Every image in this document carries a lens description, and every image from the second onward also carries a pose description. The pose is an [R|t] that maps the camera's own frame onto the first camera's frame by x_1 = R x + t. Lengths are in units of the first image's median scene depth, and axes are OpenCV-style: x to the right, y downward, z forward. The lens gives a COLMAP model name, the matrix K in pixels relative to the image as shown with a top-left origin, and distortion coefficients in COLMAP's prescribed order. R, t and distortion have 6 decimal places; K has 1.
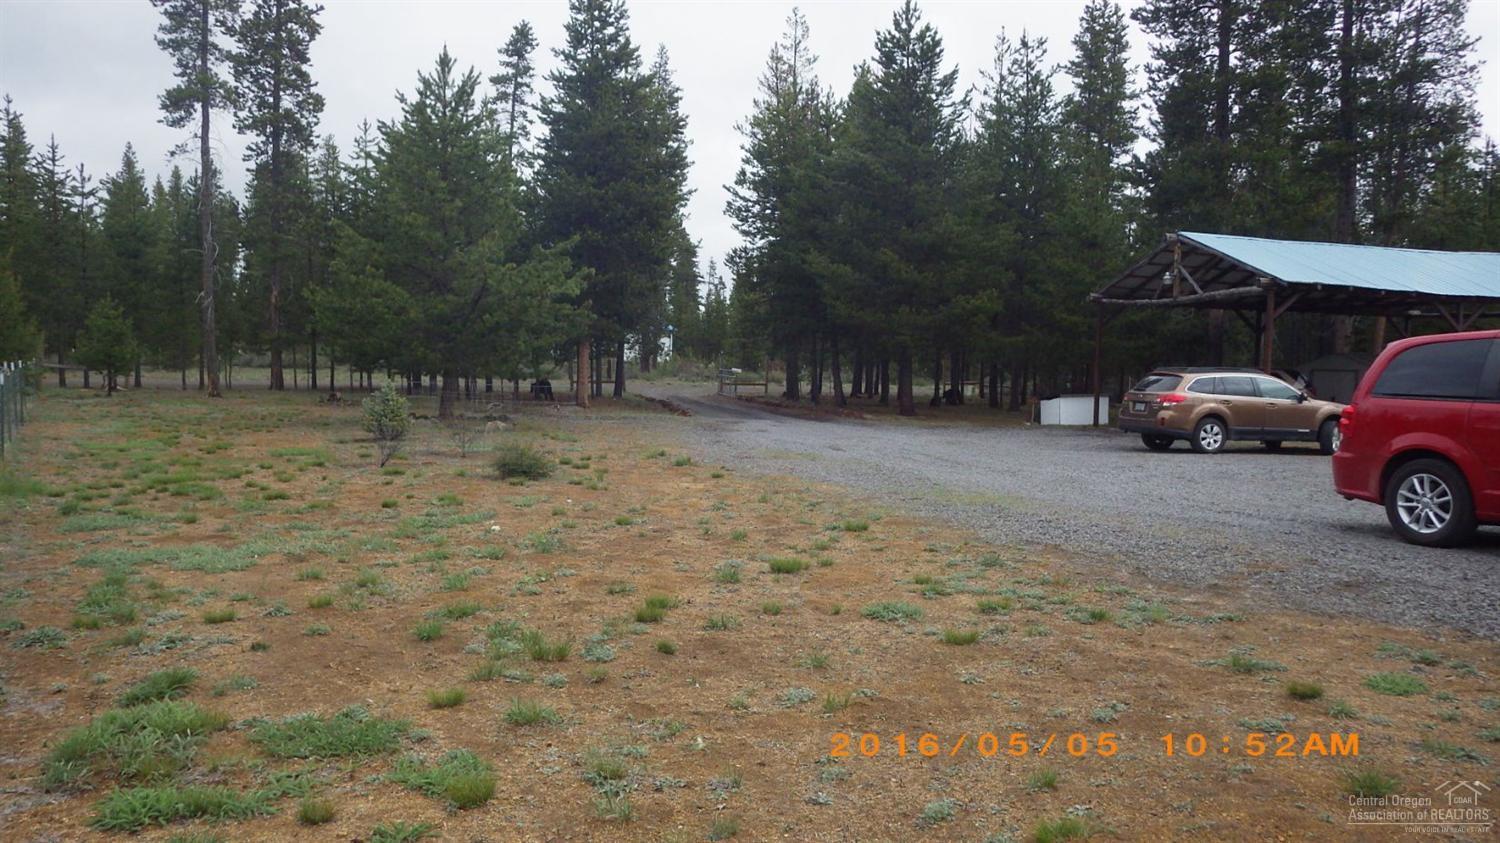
lens RADIAL K [[1126.8, 0, 750.0], [0, 1126.8, 421.5], [0, 0, 1]] dist [0.017799, -0.003397]
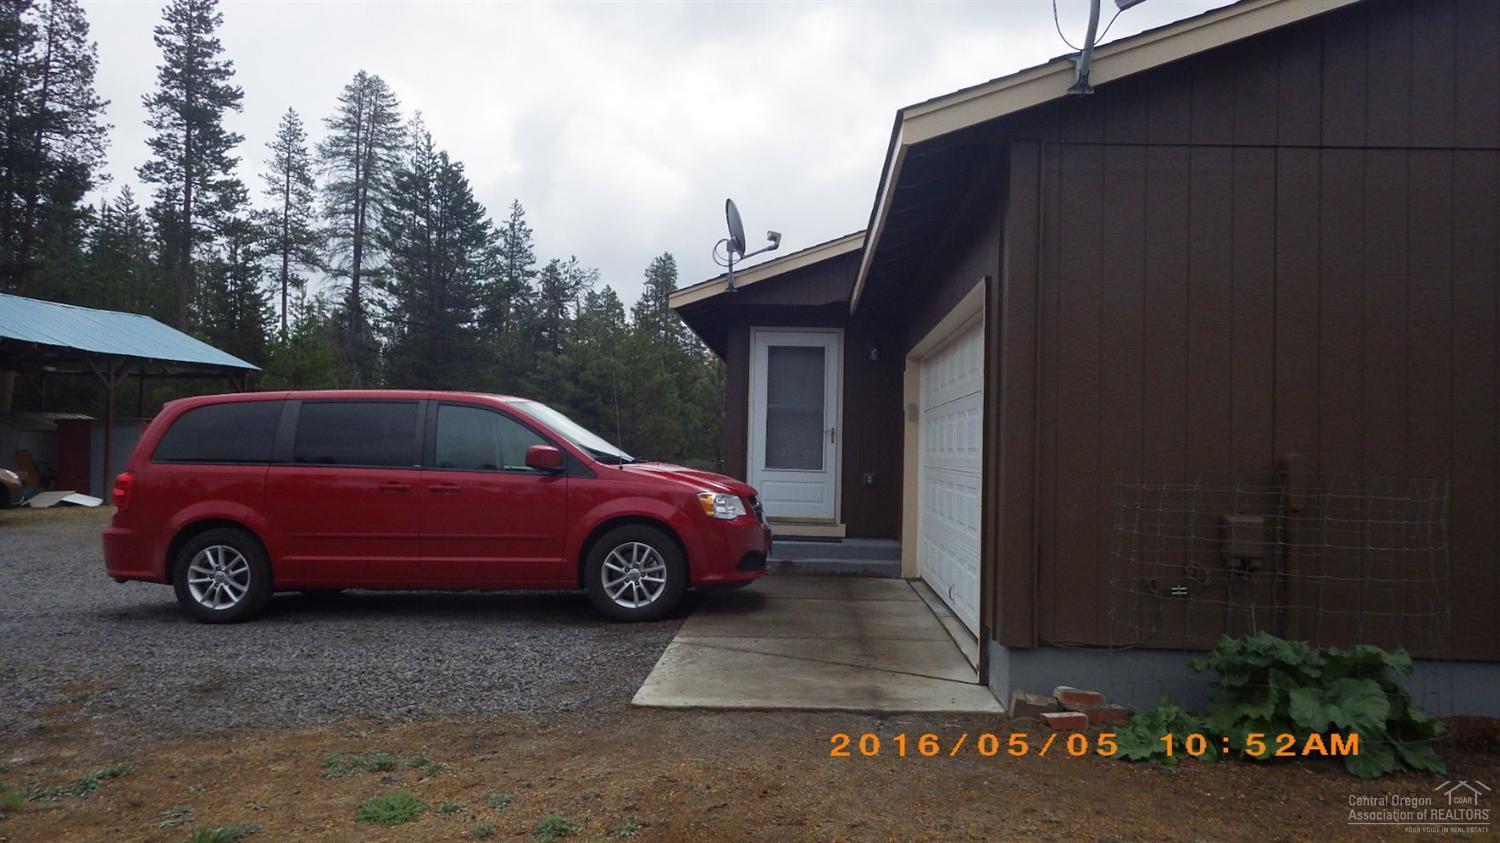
lens RADIAL K [[1126.8, 0, 750.0], [0, 1126.8, 421.5], [0, 0, 1]] dist [0.017799, -0.003397]
pose [[0.445718, -0.000610, 0.895173, -0.033772], [0.045521, 0.998721, -0.021985, -0.013338], [-0.894015, 0.050549, 0.445176, 0.179783]]
